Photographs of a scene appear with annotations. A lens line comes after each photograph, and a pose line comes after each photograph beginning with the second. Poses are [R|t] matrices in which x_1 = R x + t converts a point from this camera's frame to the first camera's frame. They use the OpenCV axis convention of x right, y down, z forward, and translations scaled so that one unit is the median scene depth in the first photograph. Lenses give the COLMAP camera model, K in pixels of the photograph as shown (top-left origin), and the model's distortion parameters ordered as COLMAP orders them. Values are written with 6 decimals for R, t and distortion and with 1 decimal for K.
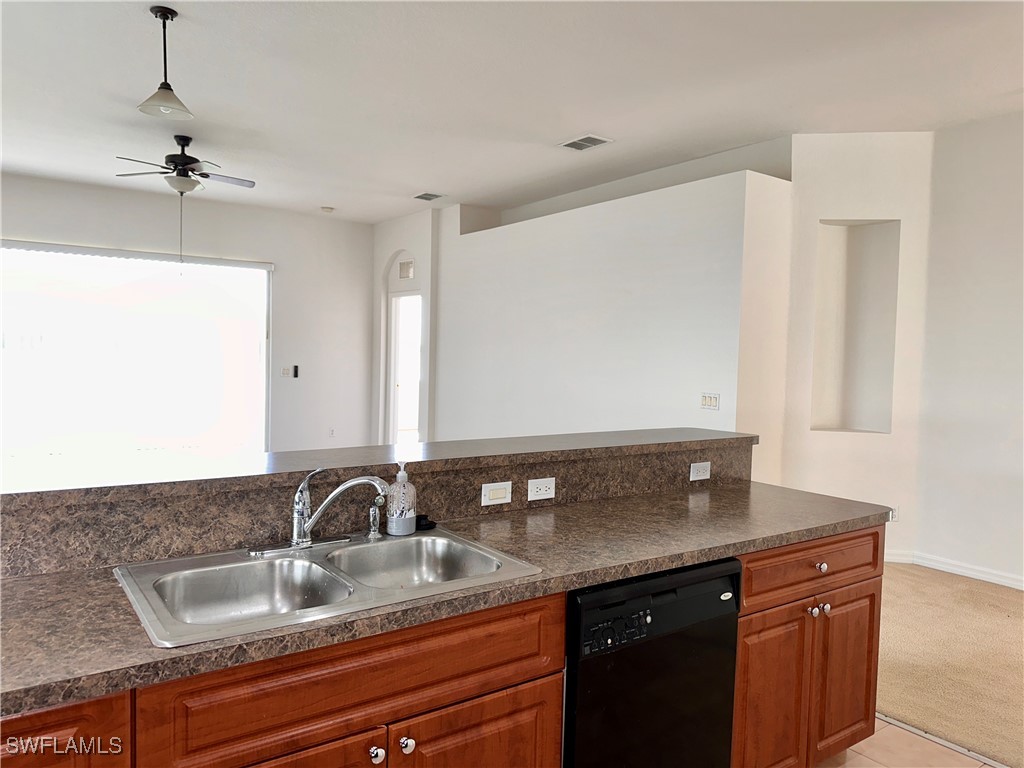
lens RADIAL K [[720.7, 0, 517.3], [0, 720.7, 382.0], [0, 0, 1]] dist [0.136797, -0.190681]
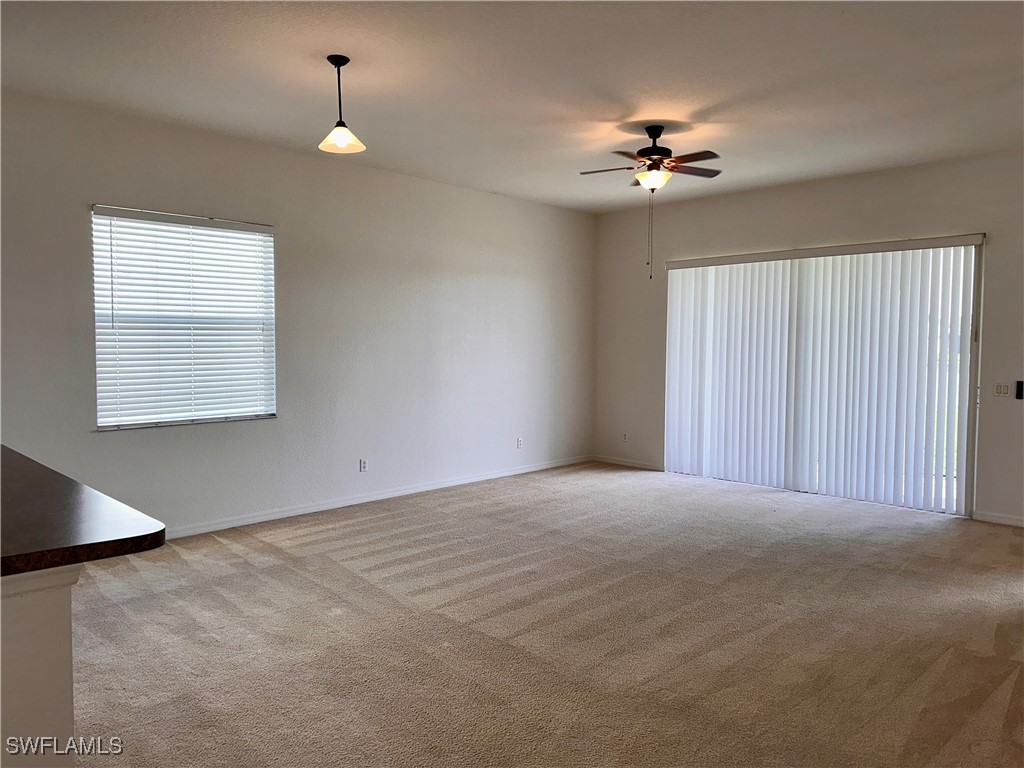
lens RADIAL K [[720.7, 0, 517.3], [0, 720.7, 382.0], [0, 0, 1]] dist [0.136797, -0.190681]
pose [[0.152845, 0.033944, -0.987667, 0.844821], [-0.044267, 0.998642, 0.027471, -0.059521], [0.987258, 0.039522, 0.154140, 1.341071]]
